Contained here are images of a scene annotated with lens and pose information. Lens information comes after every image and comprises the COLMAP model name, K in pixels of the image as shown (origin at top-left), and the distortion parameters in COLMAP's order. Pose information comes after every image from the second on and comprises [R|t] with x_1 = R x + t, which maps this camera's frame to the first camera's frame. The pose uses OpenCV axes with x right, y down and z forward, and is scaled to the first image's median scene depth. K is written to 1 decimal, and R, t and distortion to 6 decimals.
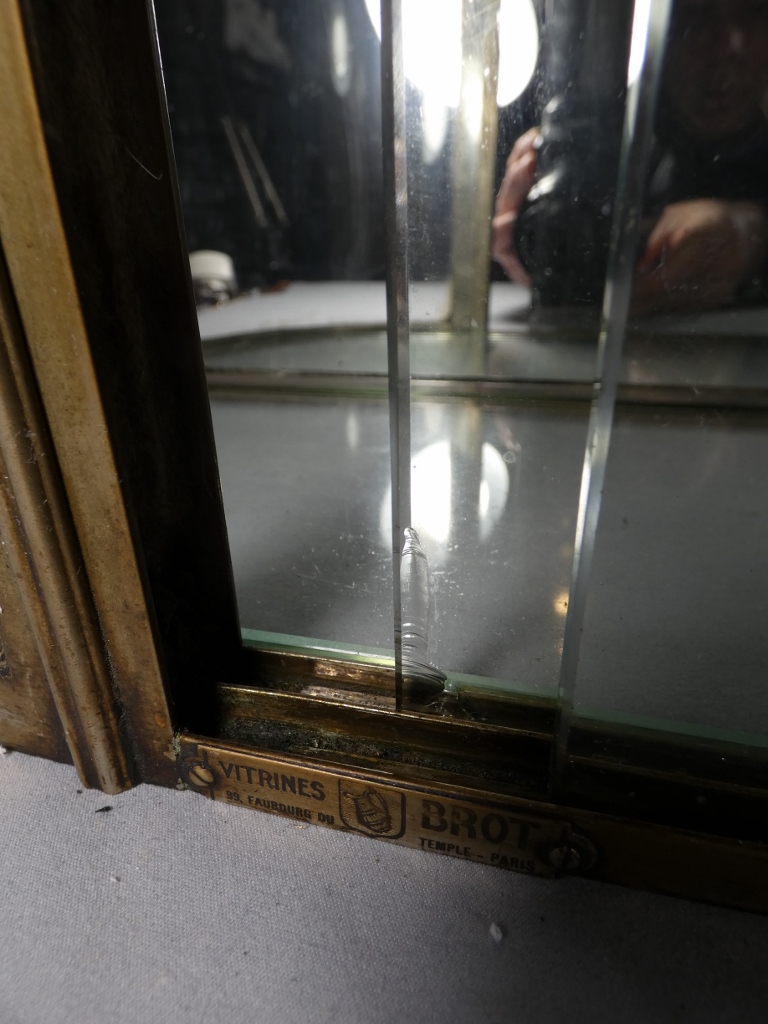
lens RADIAL K [[613.6, 0, 384.0], [0, 613.6, 512.0], [0, 0, 1]] dist [-0.003288, -0.000512]
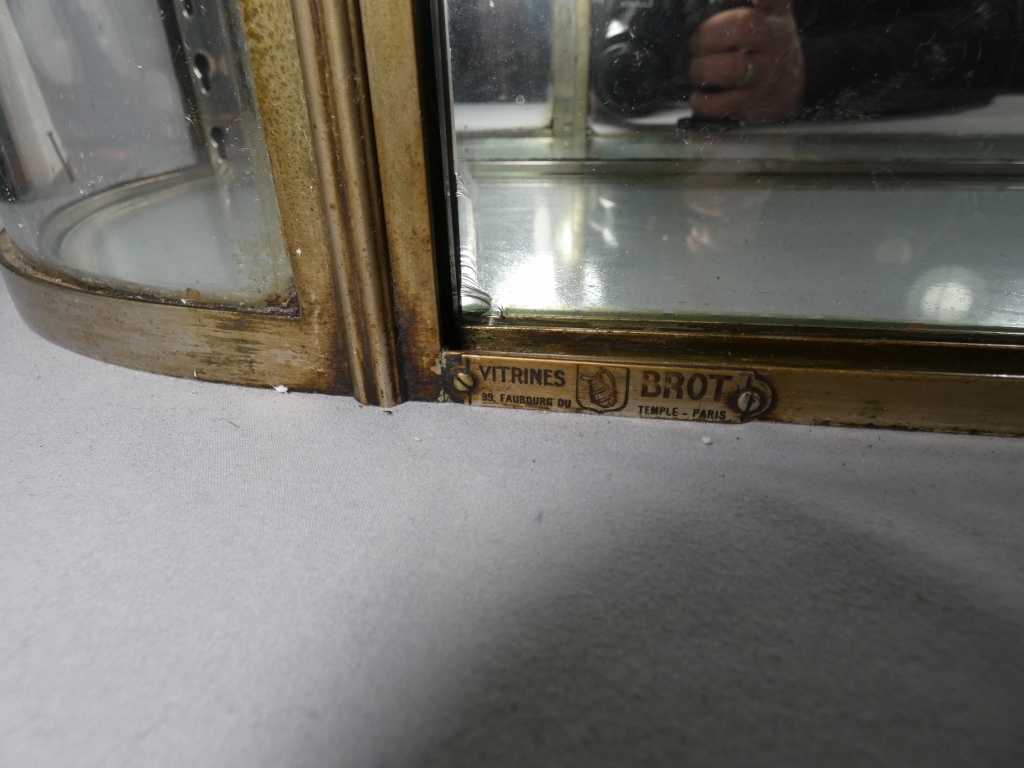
lens RADIAL K [[613.6, 0, 512.0], [0, 613.6, 384.0], [0, 0, 1]] dist [-0.003288, -0.000512]
pose [[0.996284, -0.041972, 0.075213, -0.305040], [0.038254, 0.998006, 0.050213, 0.390152], [-0.077170, -0.047149, 0.995902, -0.301354]]
